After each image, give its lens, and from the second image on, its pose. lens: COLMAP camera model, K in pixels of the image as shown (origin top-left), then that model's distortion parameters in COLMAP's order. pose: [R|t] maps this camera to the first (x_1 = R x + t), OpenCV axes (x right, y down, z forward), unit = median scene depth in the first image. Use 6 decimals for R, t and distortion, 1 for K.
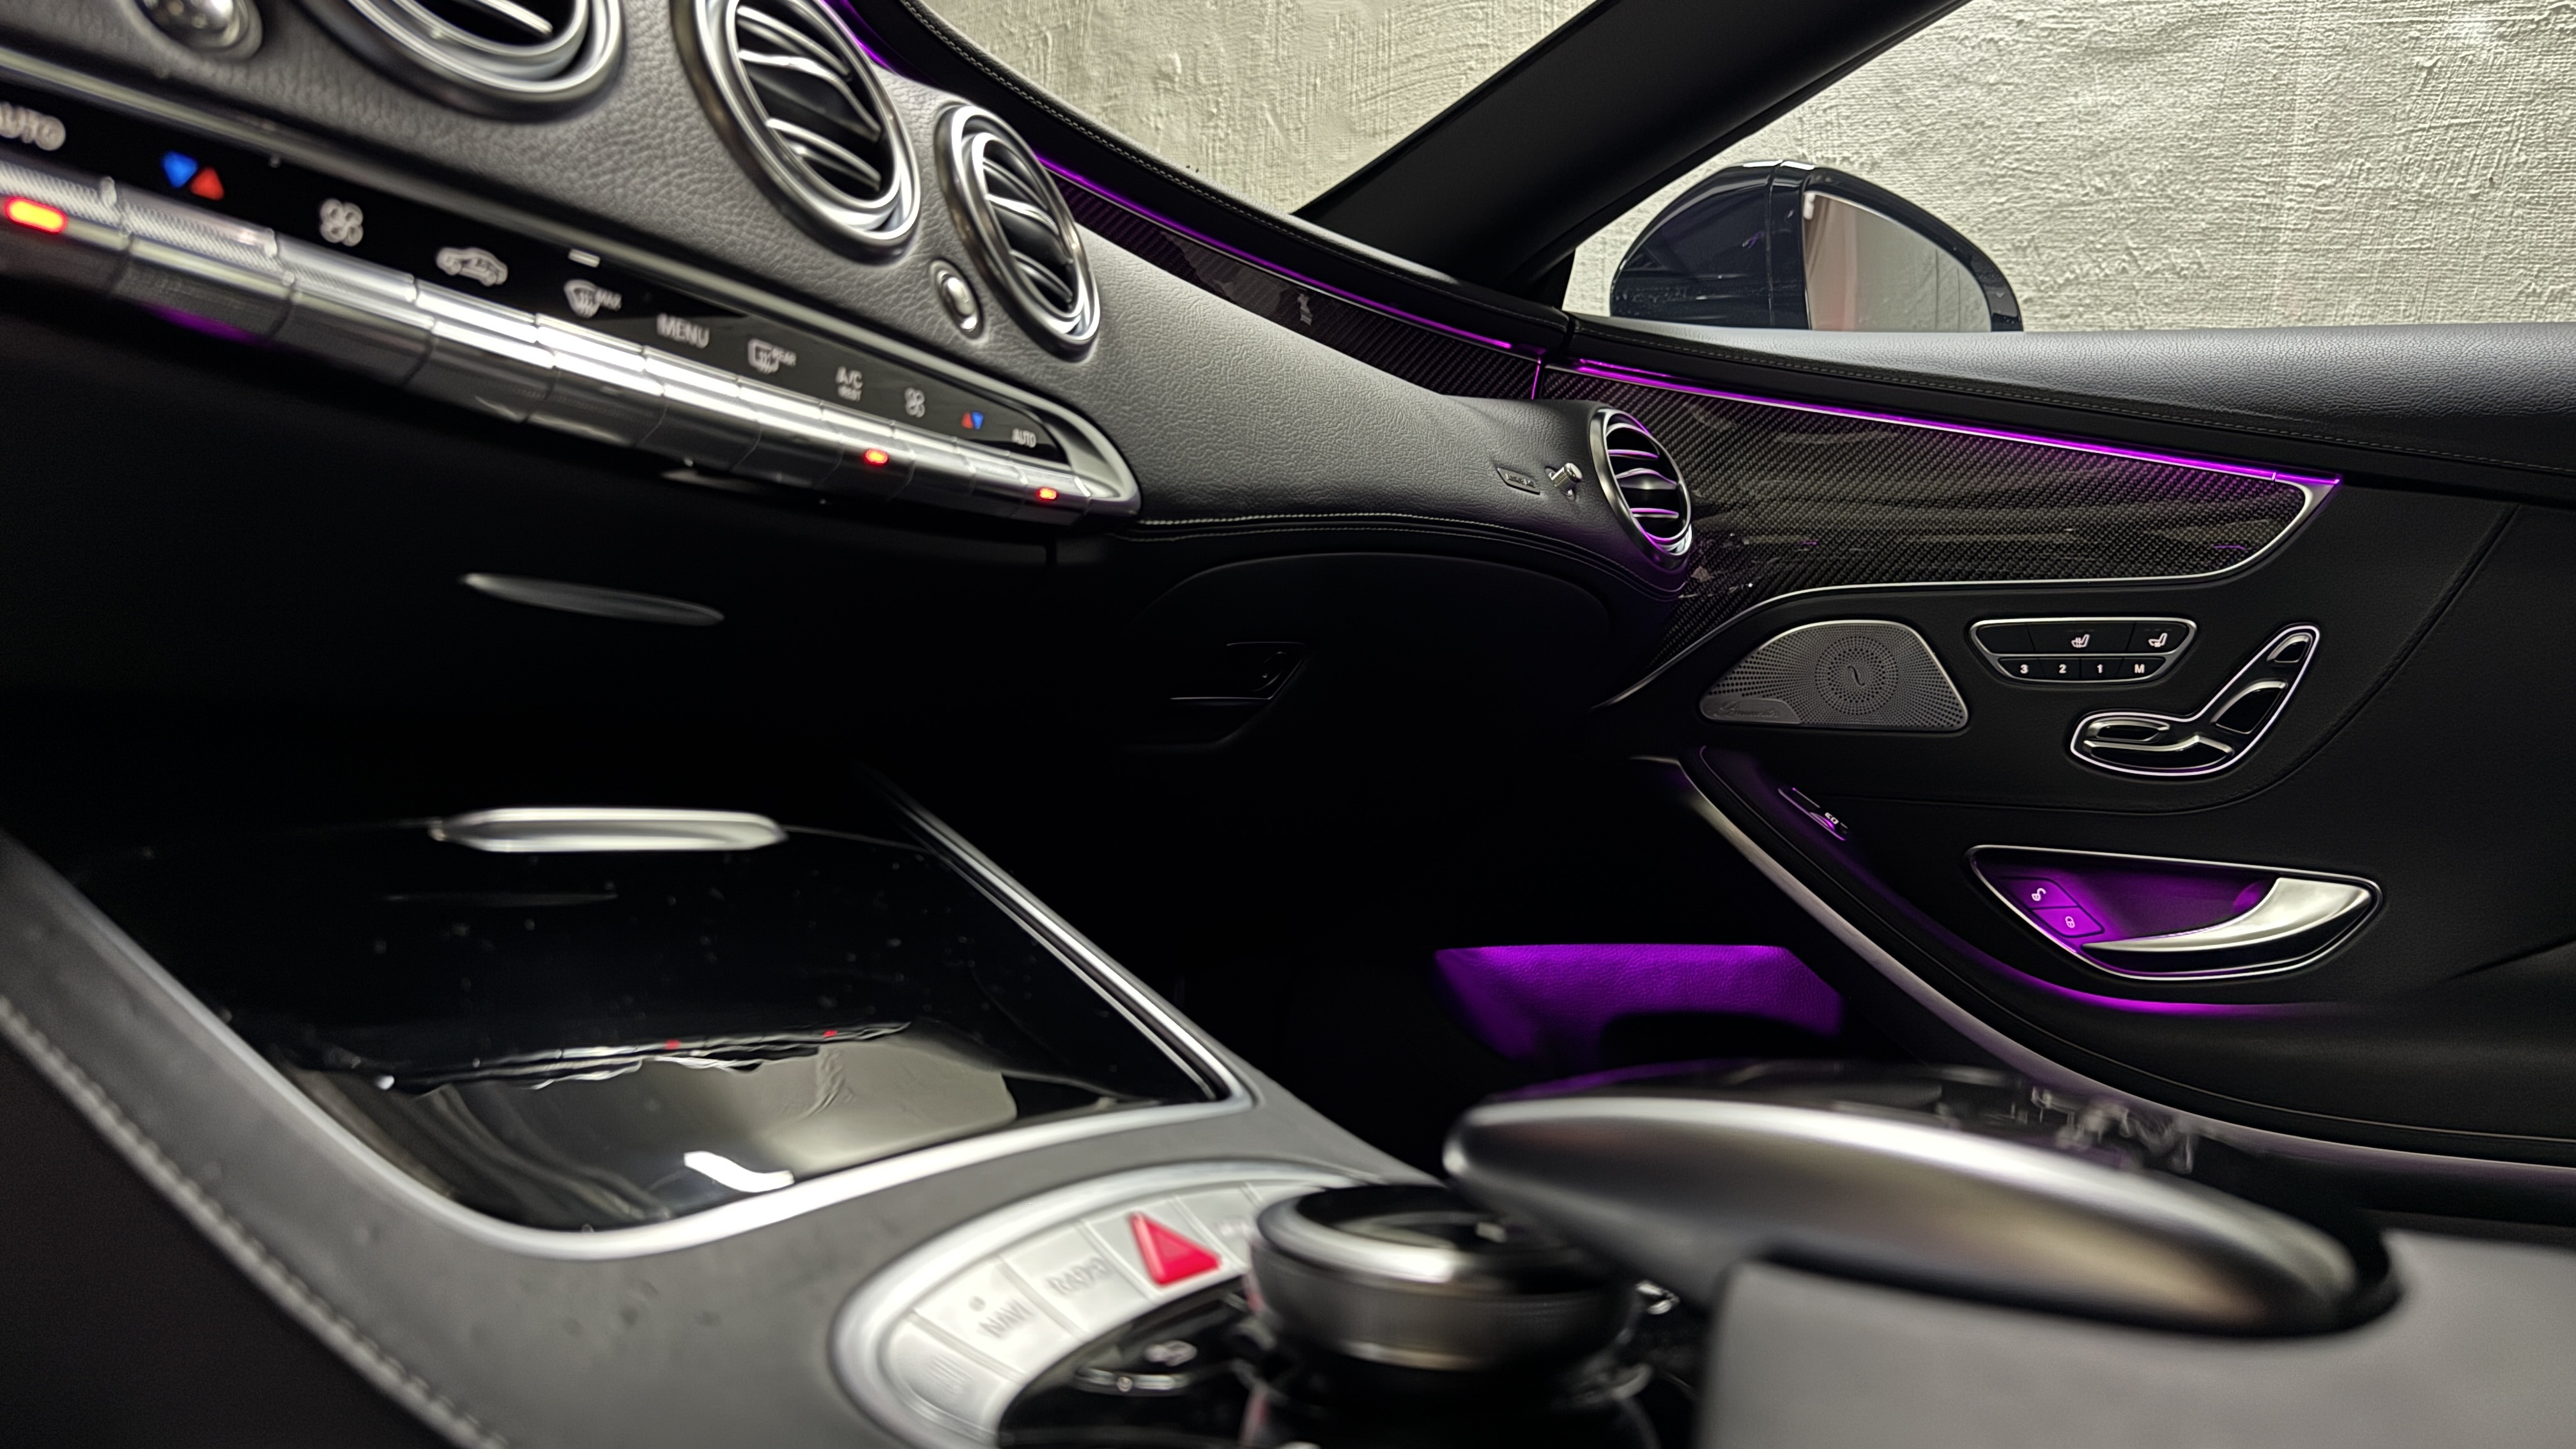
lens RADIAL K [[1895.8, 0, 1288.0], [0, 1895.8, 724.5], [0, 0, 1]] dist [0.002055, -0.003915]
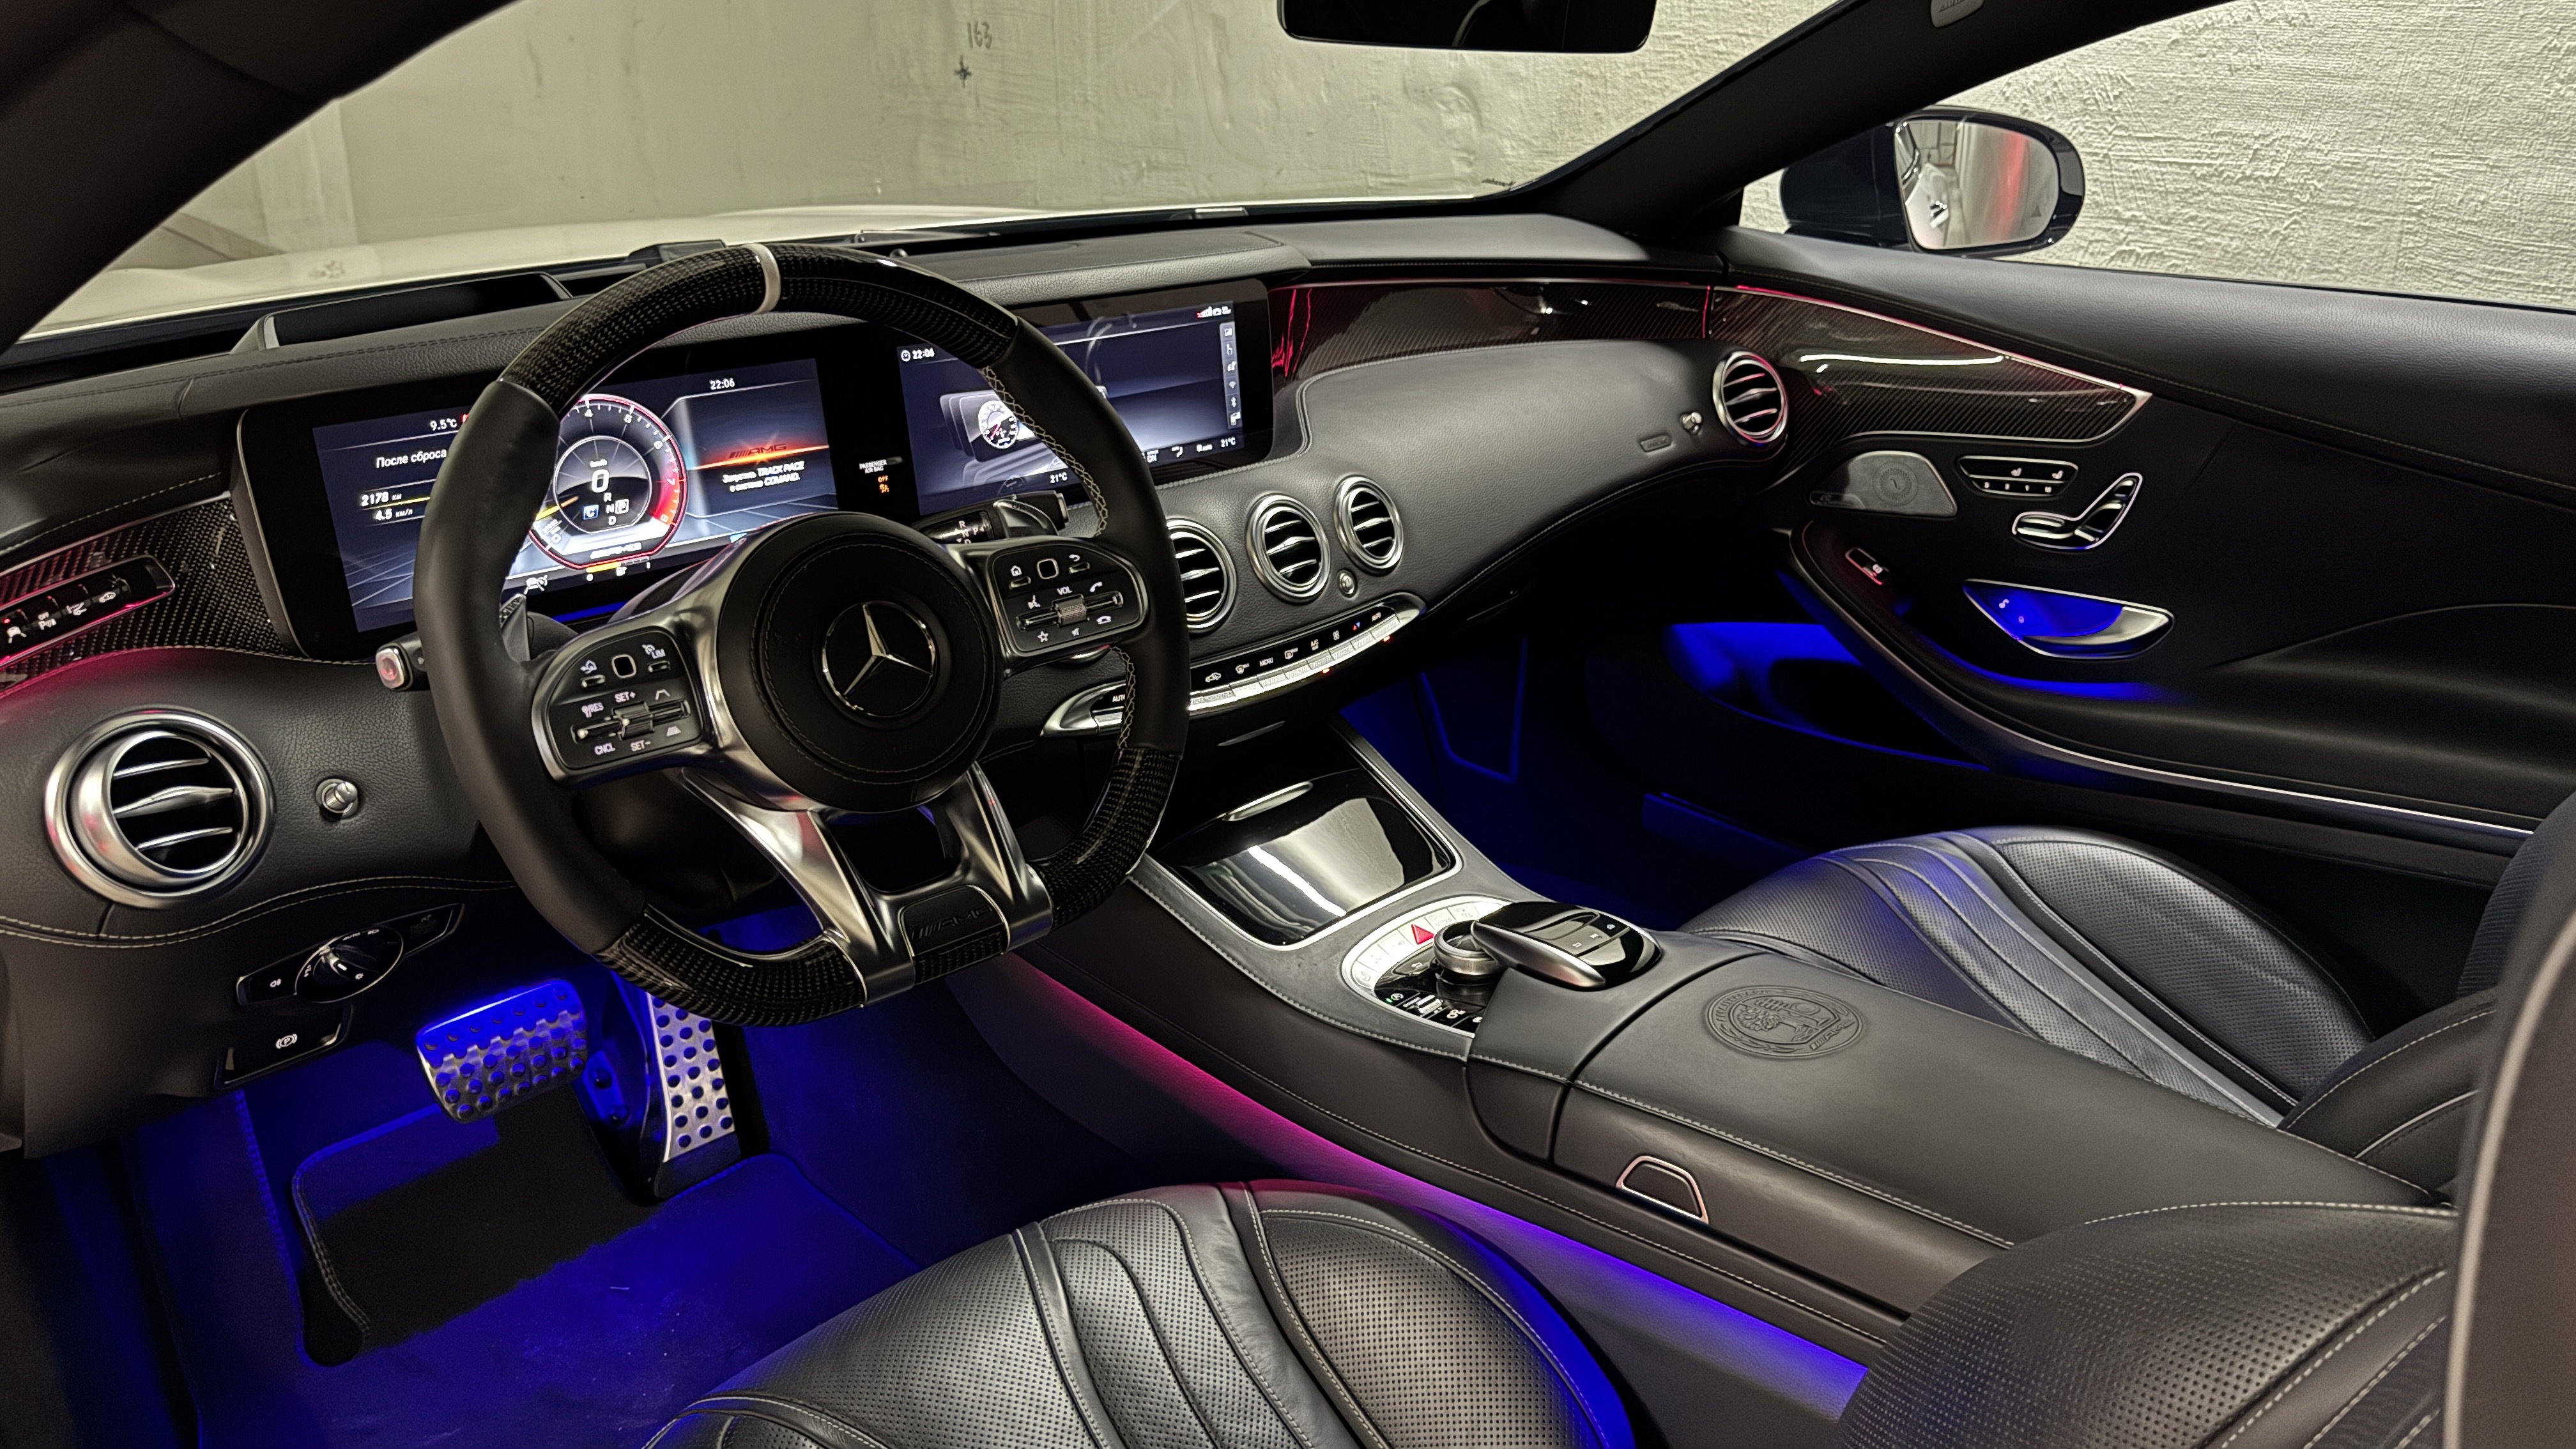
lens RADIAL K [[1895.8, 0, 1288.0], [0, 1895.8, 724.5], [0, 0, 1]] dist [0.002055, -0.003915]
pose [[0.966104, -0.022176, -0.257200, 0.220882], [0.108045, 0.939580, 0.324831, -0.462079], [0.234456, -0.341610, 0.910128, -0.798764]]
